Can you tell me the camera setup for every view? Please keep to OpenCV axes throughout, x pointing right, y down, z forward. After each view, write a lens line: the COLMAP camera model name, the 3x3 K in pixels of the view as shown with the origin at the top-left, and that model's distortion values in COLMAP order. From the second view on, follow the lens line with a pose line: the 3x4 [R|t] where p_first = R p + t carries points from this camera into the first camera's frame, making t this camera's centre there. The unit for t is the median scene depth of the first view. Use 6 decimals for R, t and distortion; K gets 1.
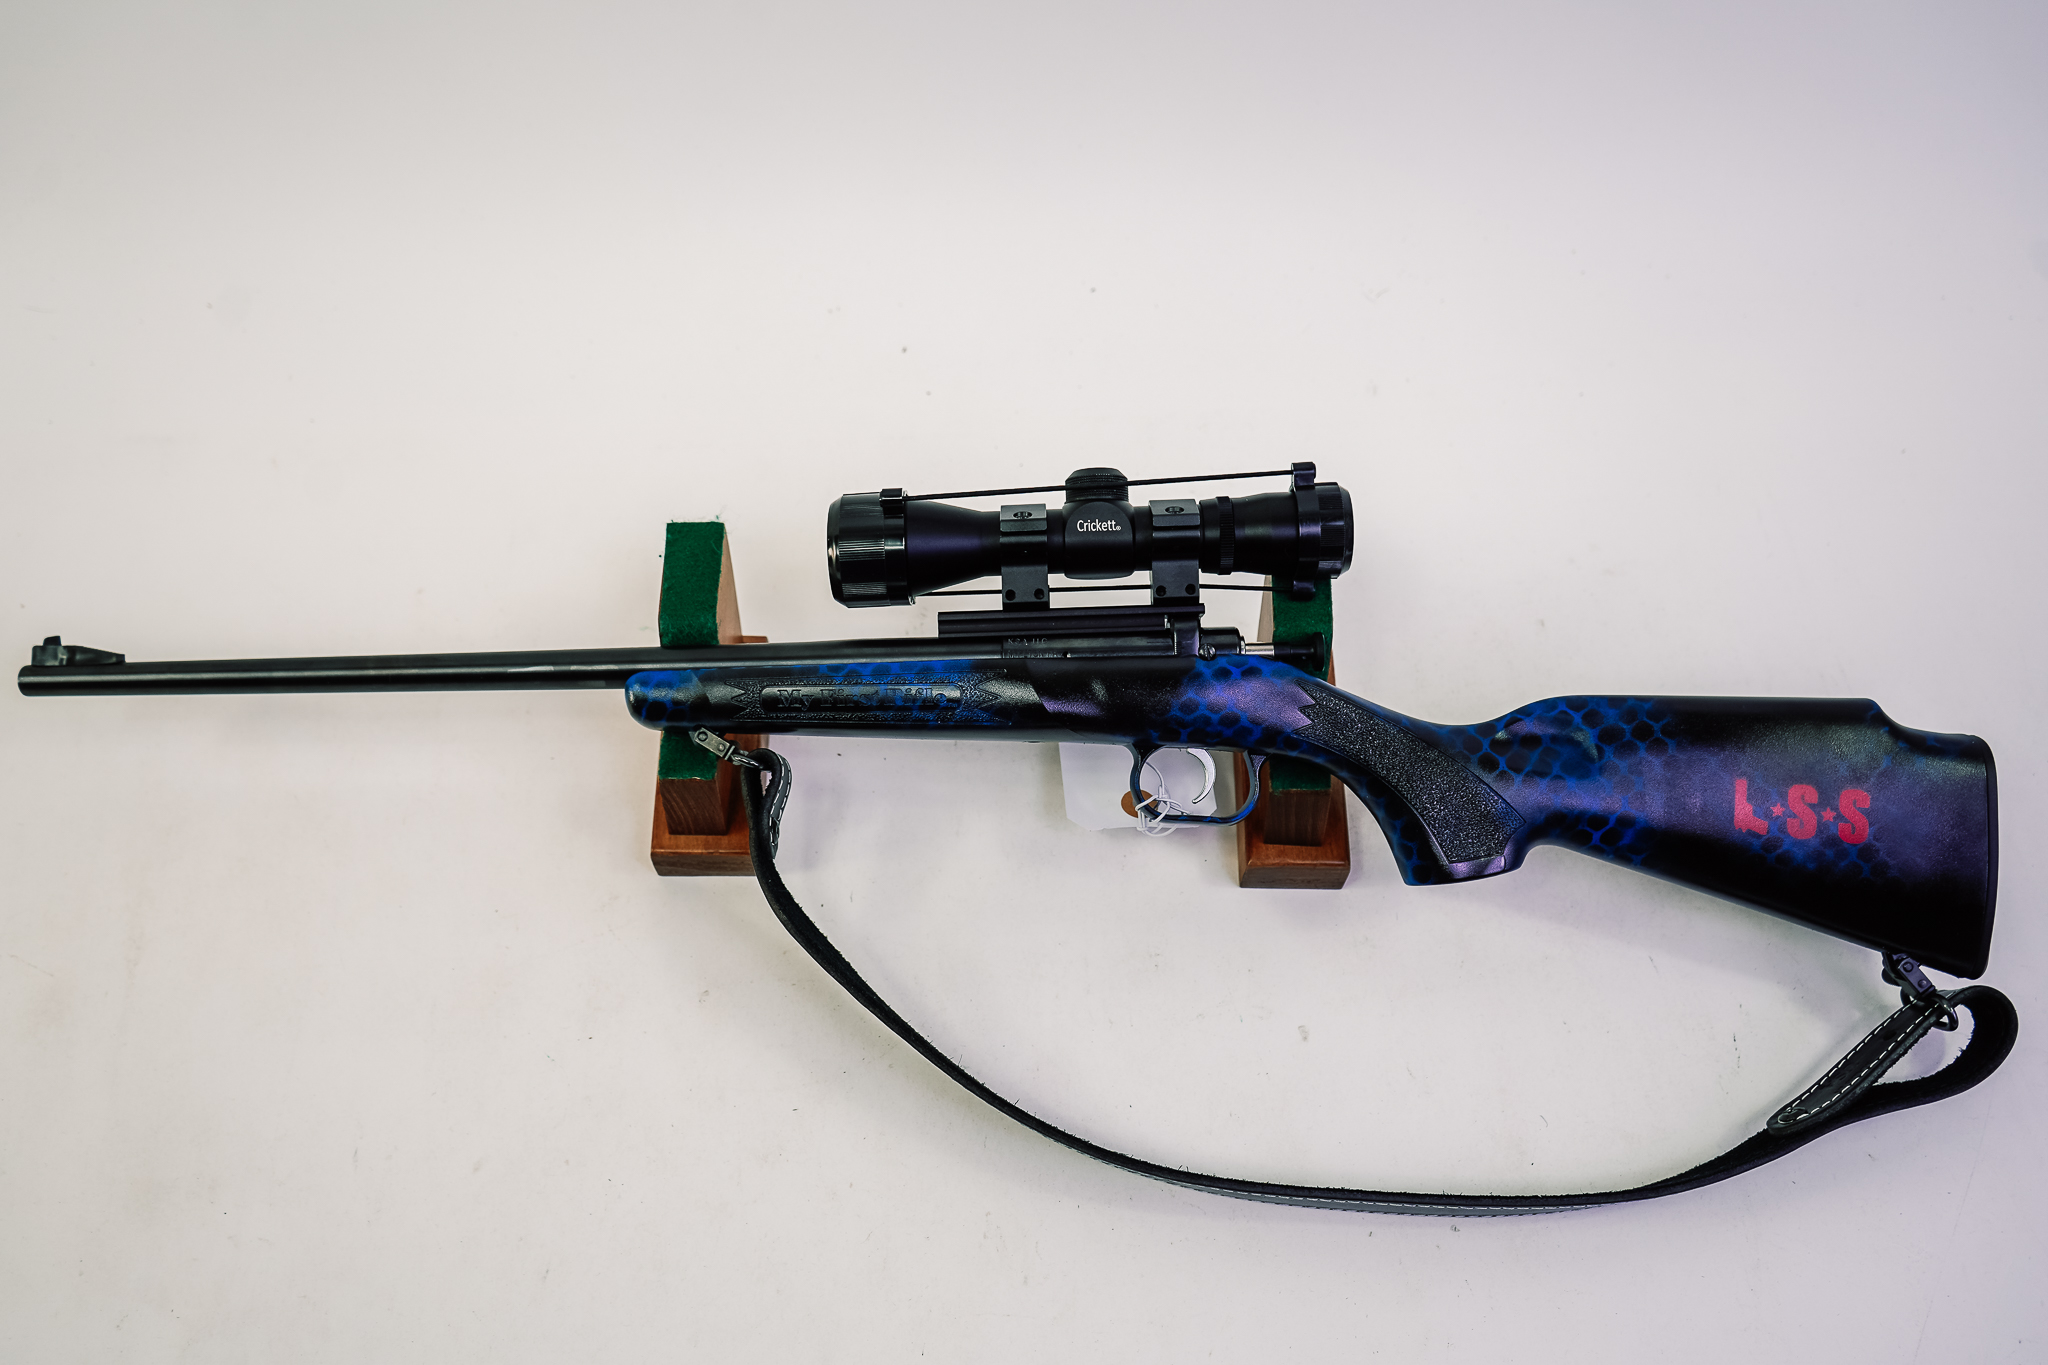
lens RADIAL K [[1671.5, 0, 1024.0], [0, 1671.5, 682.5], [0, 0, 1]] dist [-0.016666, 0.013713]
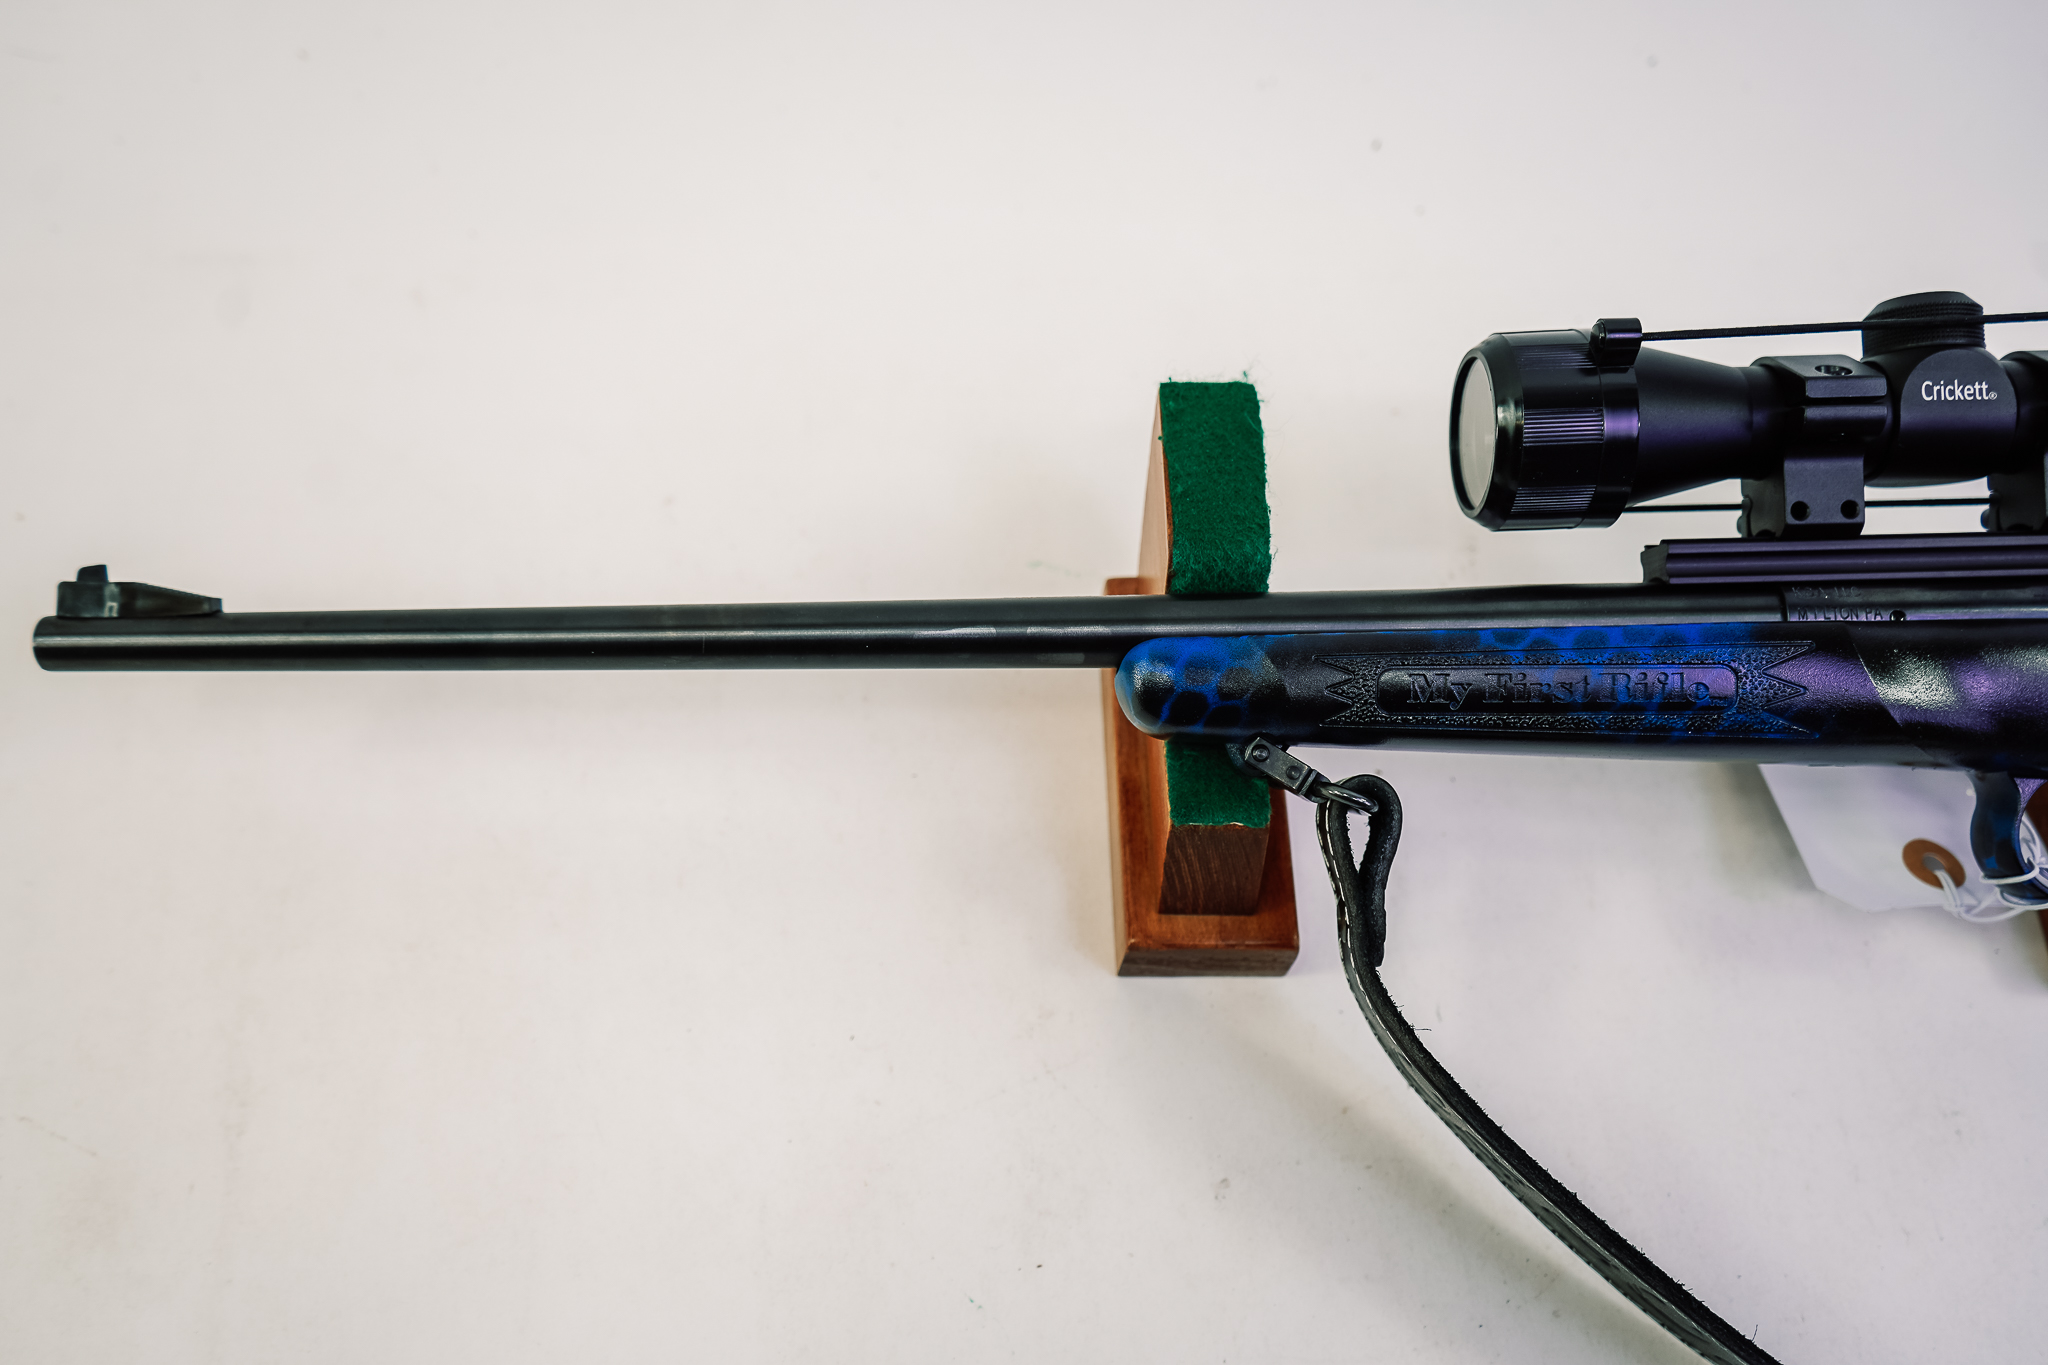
lens RADIAL K [[1692.7, 0, 947.4], [0, 1692.7, 676.8], [0, 0, 1]] dist [0.000818, 0.006375]
pose [[0.999592, 0.008382, 0.027322, -0.314510], [-0.009293, 0.999400, 0.033369, -0.012116], [-0.027026, -0.033609, 0.999070, 0.422469]]
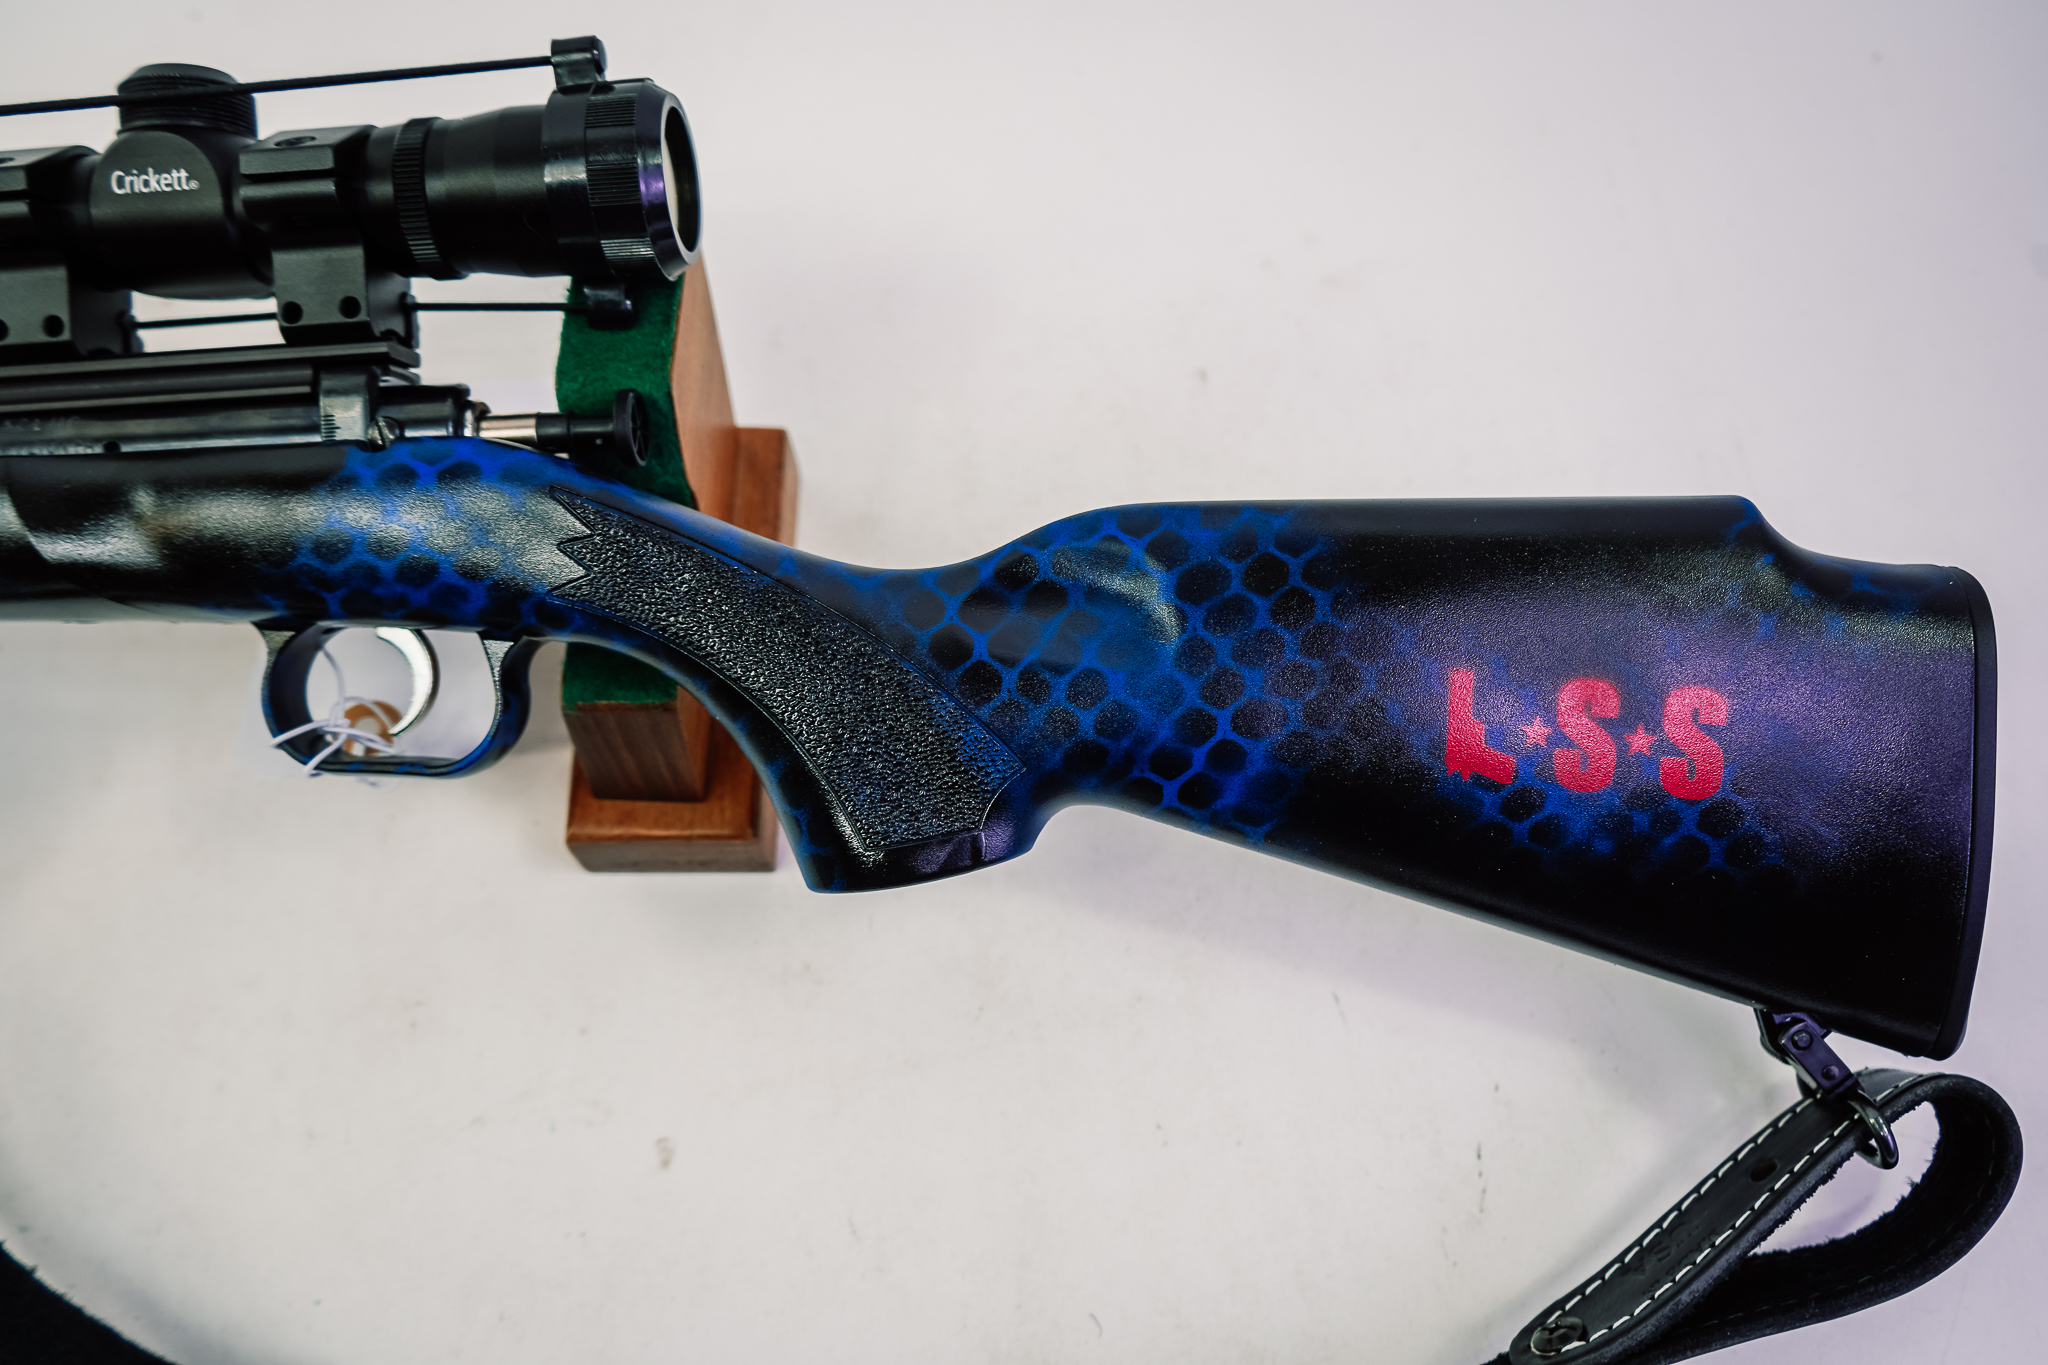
lens RADIAL K [[1671.5, 0, 1024.0], [0, 1671.5, 682.5], [0, 0, 1]] dist [-0.016666, 0.013713]
pose [[0.999309, -0.021279, -0.030472, 0.309759], [0.024420, 0.993991, 0.106705, 0.006594], [0.028018, -0.107376, 0.993824, 0.501031]]
